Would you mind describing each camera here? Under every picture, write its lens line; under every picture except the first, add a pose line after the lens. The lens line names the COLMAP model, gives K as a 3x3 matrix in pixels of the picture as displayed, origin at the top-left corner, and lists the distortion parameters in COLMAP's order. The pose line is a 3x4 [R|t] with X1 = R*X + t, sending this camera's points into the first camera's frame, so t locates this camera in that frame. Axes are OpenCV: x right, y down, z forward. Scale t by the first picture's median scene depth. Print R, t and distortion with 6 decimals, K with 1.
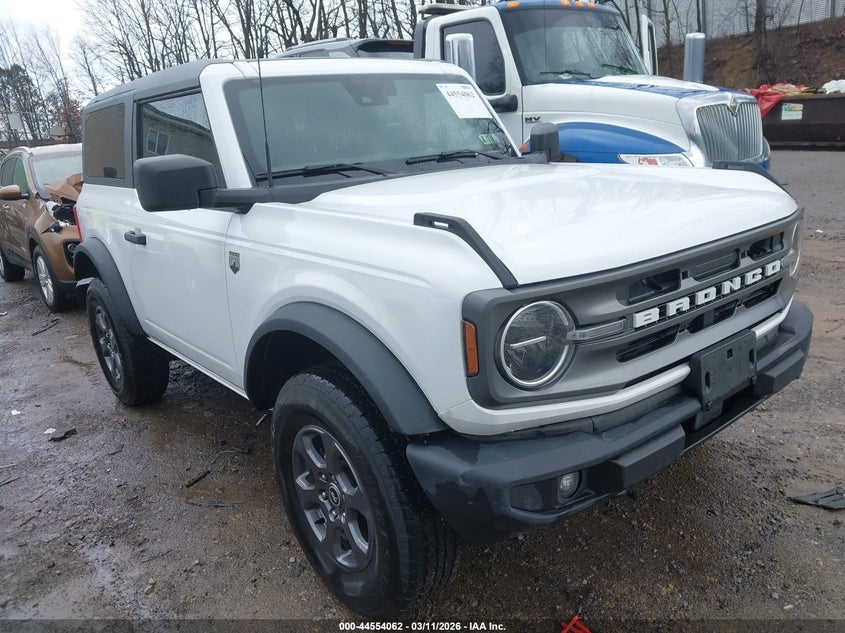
lens RADIAL K [[708.4, 0, 422.5], [0, 708.4, 316.5], [0, 0, 1]] dist [-0.044871, 0.000968]
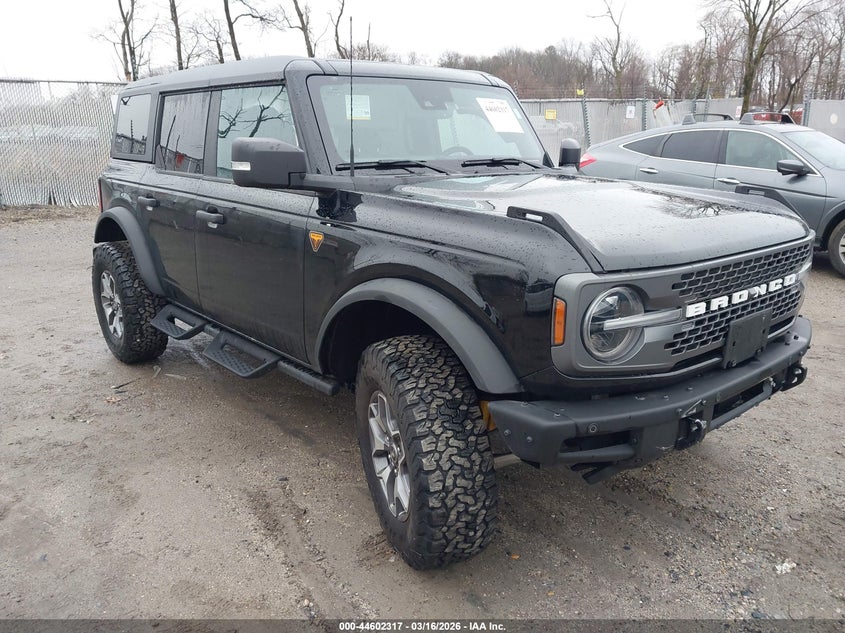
lens RADIAL K [[705.8, 0, 422.5], [0, 705.8, 316.5], [0, 0, 1]] dist [-0.002410, -0.002028]
pose [[0.996108, 0.070112, 0.053409, -0.150421], [-0.069610, 0.997511, -0.011201, 0.043443], [-0.054061, 0.007440, 0.998510, -0.117016]]
